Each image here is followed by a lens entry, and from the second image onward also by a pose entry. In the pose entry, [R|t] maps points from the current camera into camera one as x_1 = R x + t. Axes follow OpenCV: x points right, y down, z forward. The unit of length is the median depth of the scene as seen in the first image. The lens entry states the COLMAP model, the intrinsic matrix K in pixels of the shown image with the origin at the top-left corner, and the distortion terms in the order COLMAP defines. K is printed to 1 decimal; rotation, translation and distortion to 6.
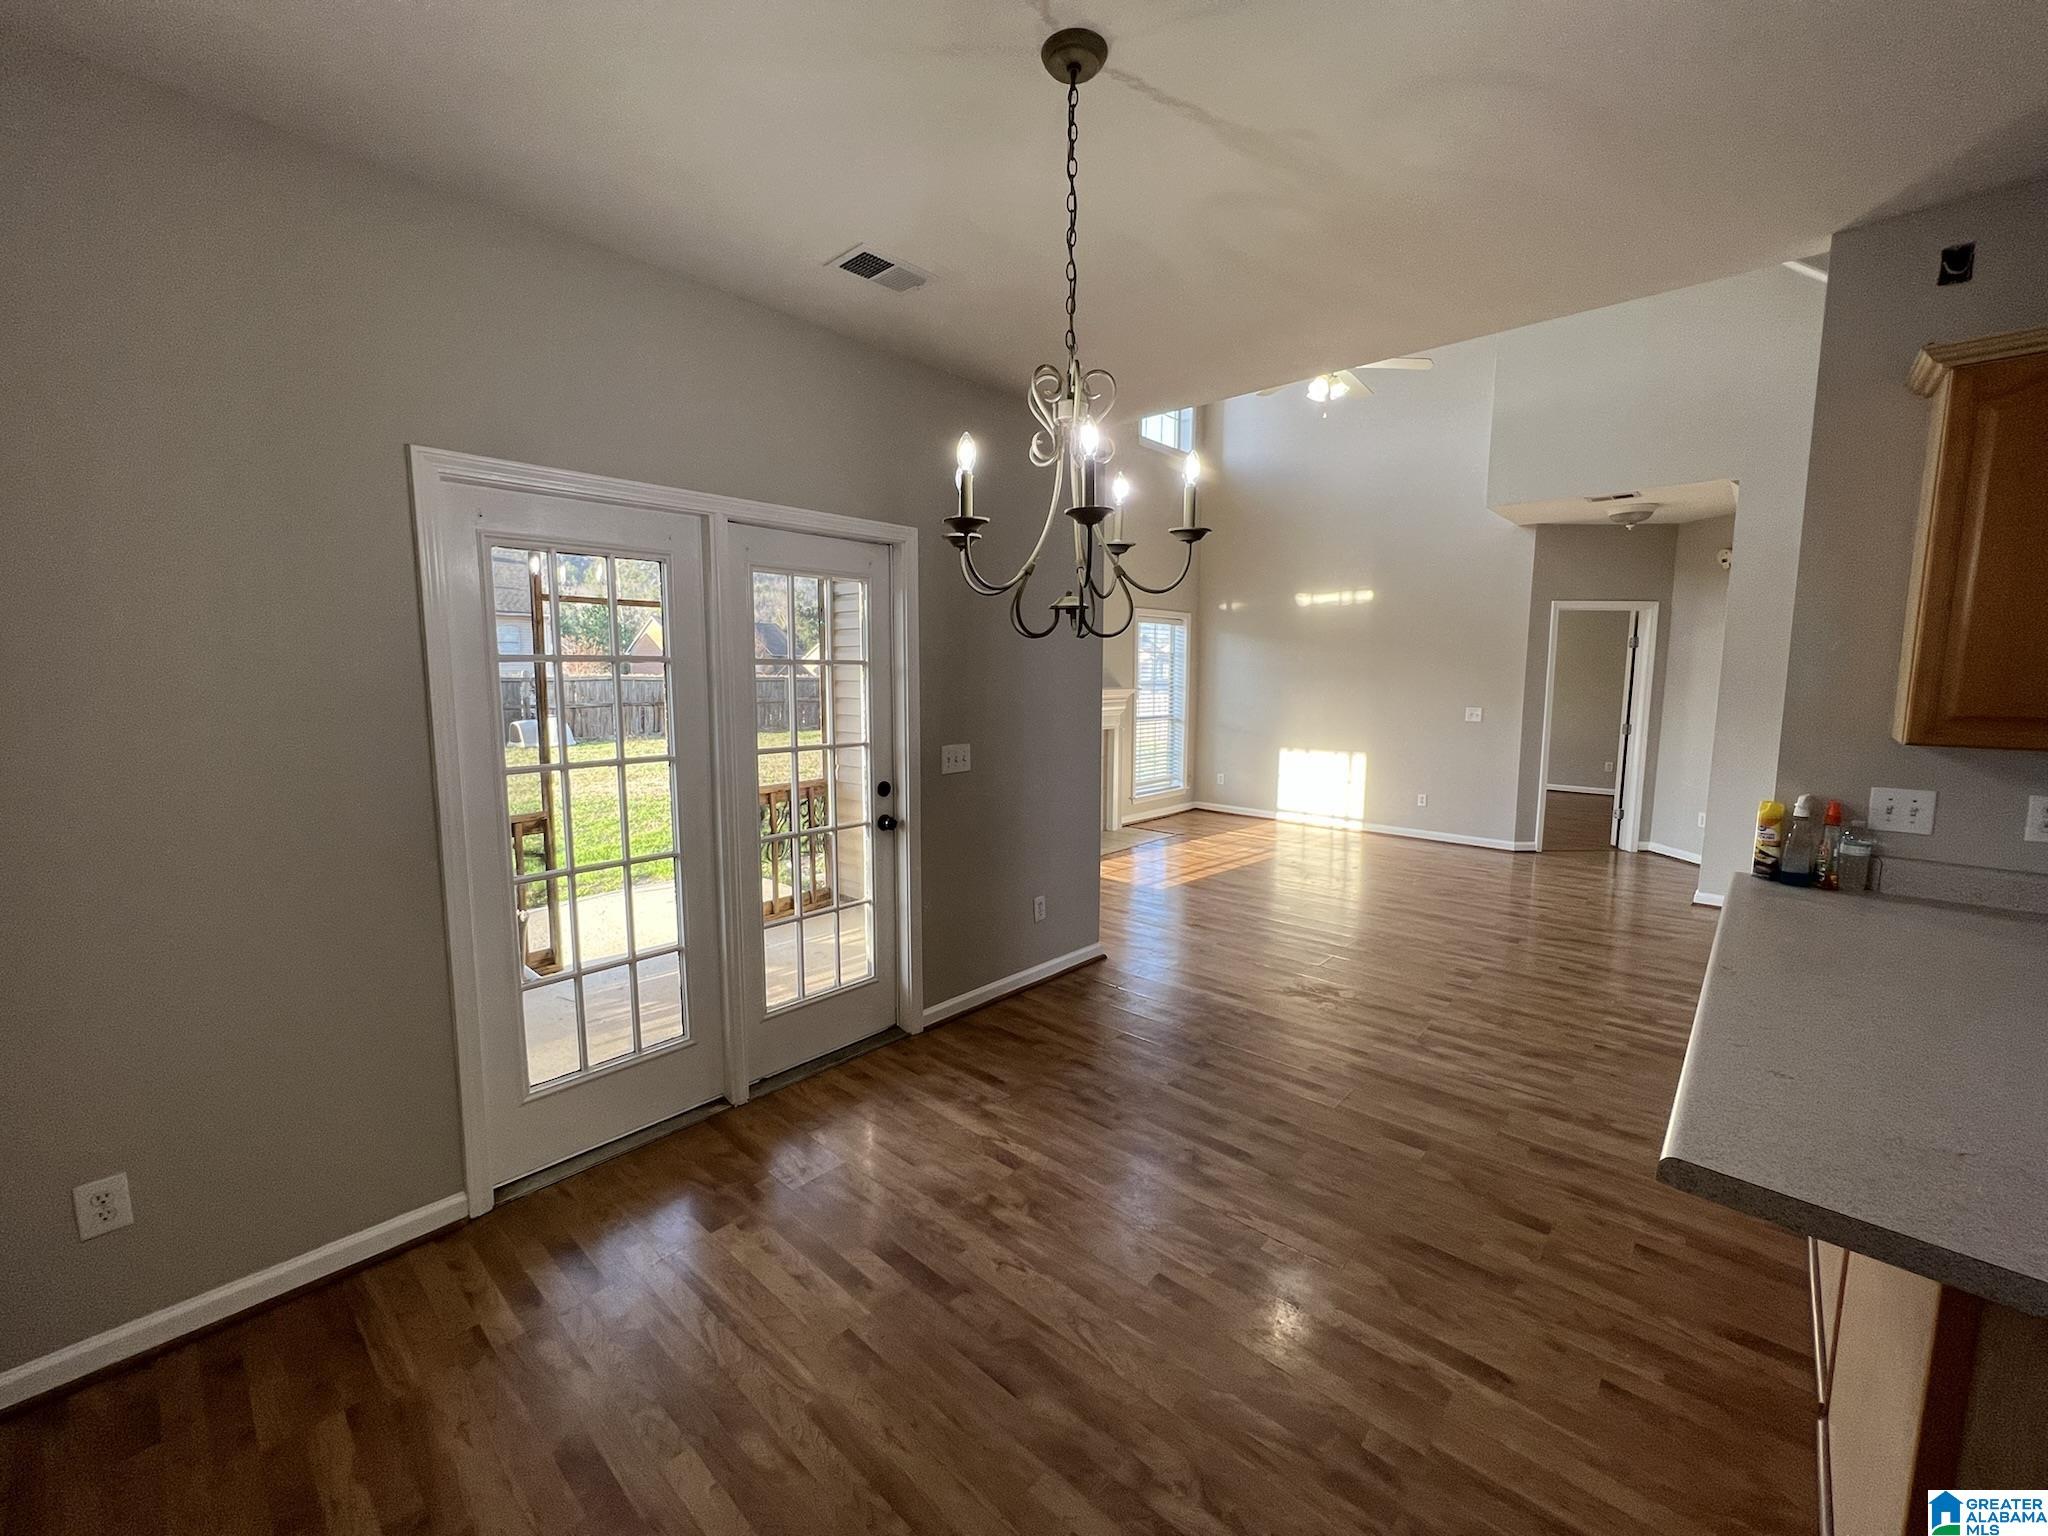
lens RADIAL K [[815.5, 0, 1010.8], [0, 815.5, 737.9], [0, 0, 1]] dist [-0.000231, 0.000424]
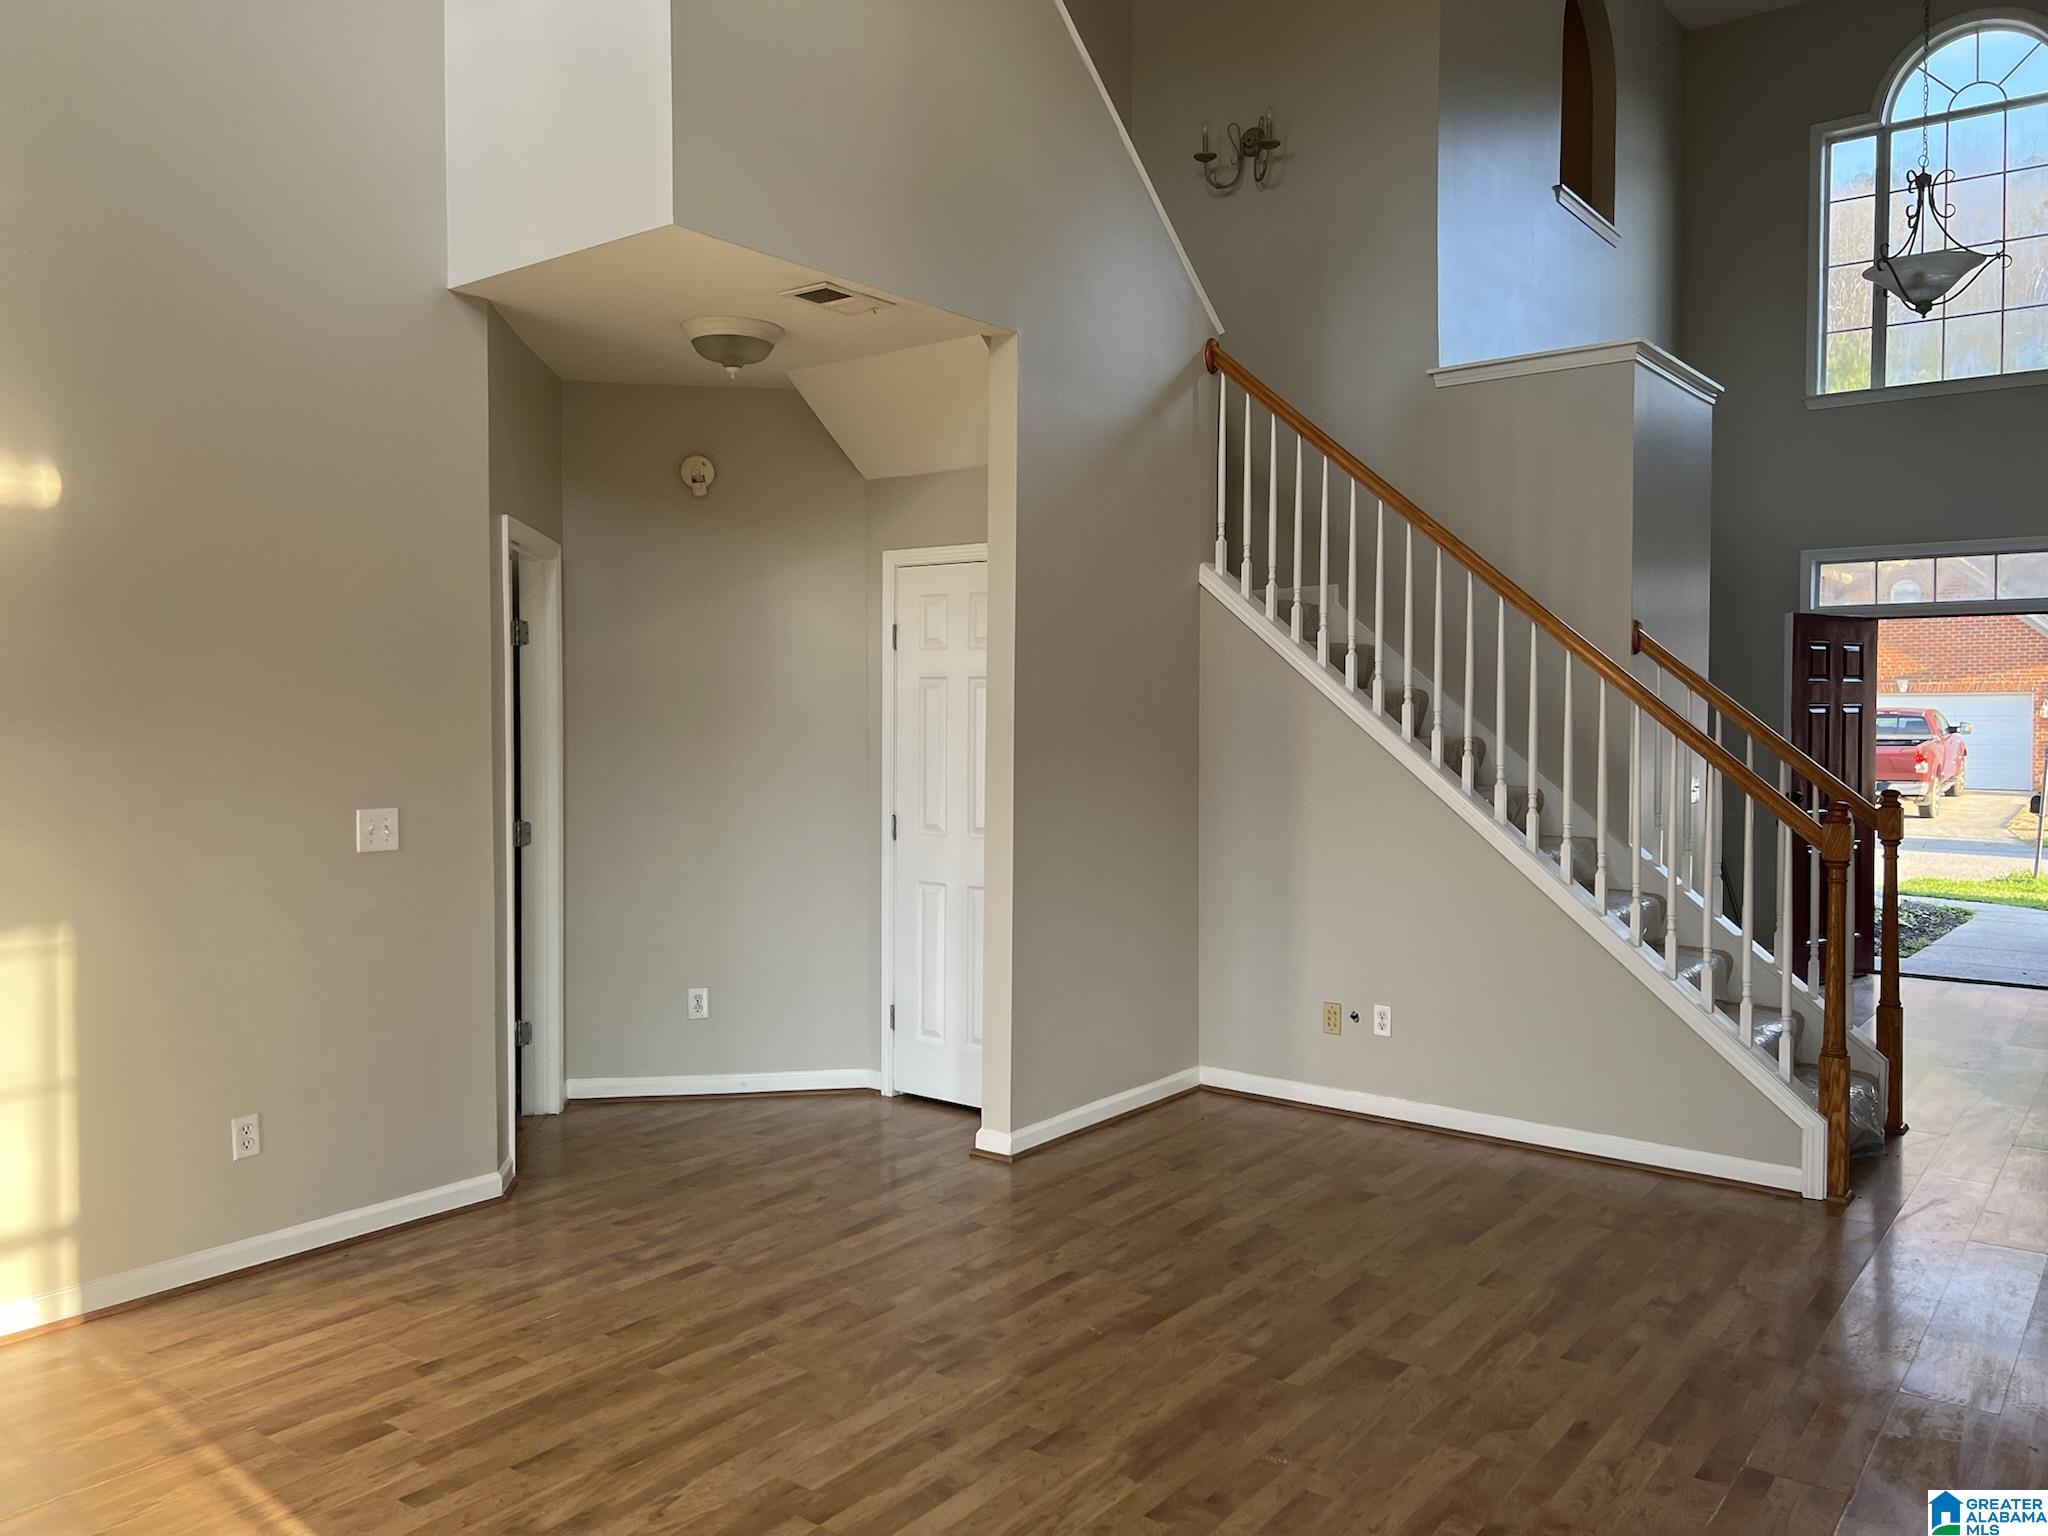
lens RADIAL K [[1544.0, 0, 1031.8], [0, 1544.0, 765.7], [0, 0, 1]] dist [0.036996, -0.029160]
pose [[-0.102929, -0.039814, 0.993892, -0.114683], [0.080720, 0.995569, 0.048241, -0.096574], [-0.991408, 0.085192, -0.099259, 1.239589]]
